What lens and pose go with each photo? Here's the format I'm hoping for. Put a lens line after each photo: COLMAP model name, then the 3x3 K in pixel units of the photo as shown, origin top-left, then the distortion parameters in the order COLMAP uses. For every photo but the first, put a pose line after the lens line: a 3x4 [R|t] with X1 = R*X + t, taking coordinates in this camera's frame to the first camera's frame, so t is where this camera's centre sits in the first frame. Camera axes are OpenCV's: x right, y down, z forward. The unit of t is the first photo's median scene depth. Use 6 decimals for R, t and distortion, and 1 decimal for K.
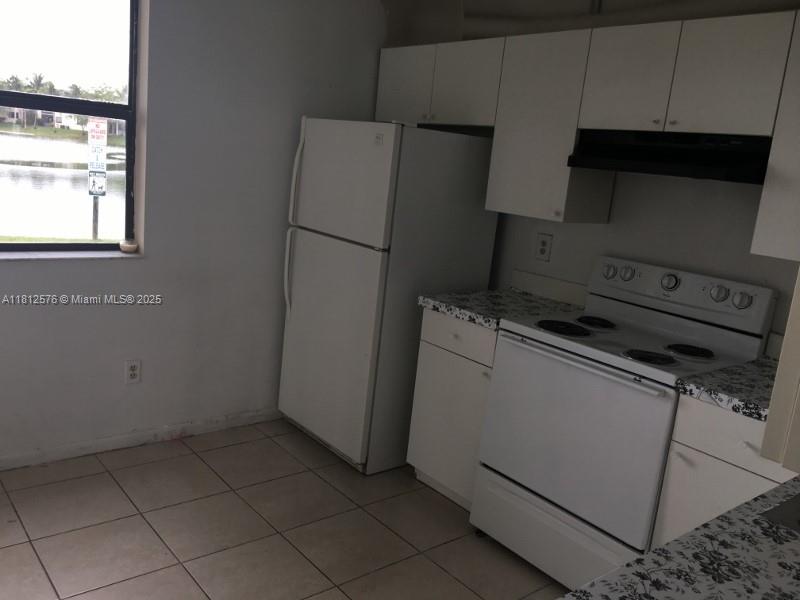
lens RADIAL K [[677.4, 0, 403.7], [0, 677.4, 300.9], [0, 0, 1]] dist [0.006763, -0.030559]
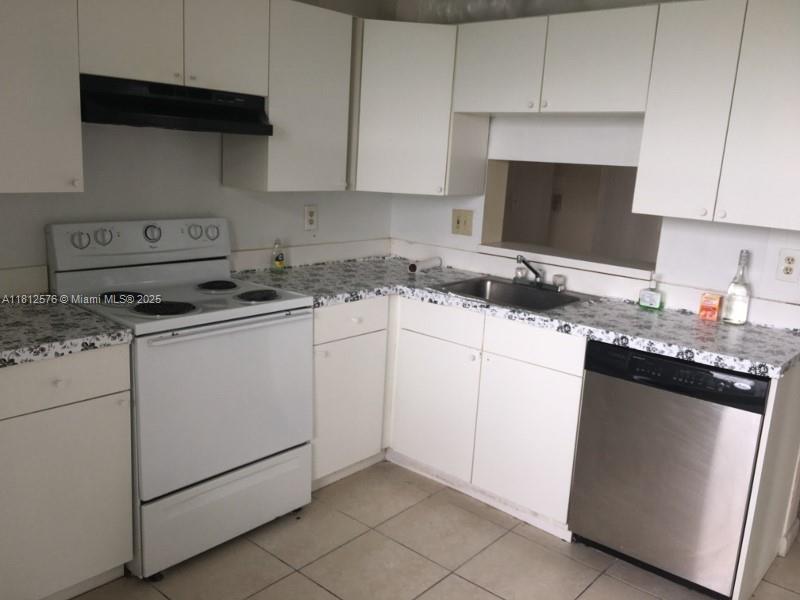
lens RADIAL K [[677.4, 0, 402.1], [0, 677.4, 298.7], [0, 0, 1]] dist [0.006763, -0.030559]
pose [[-0.170375, -0.310660, 0.935127, -0.637199], [0.128986, 0.933805, 0.333722, -0.224797], [-0.976901, 0.177477, -0.119026, 0.776397]]
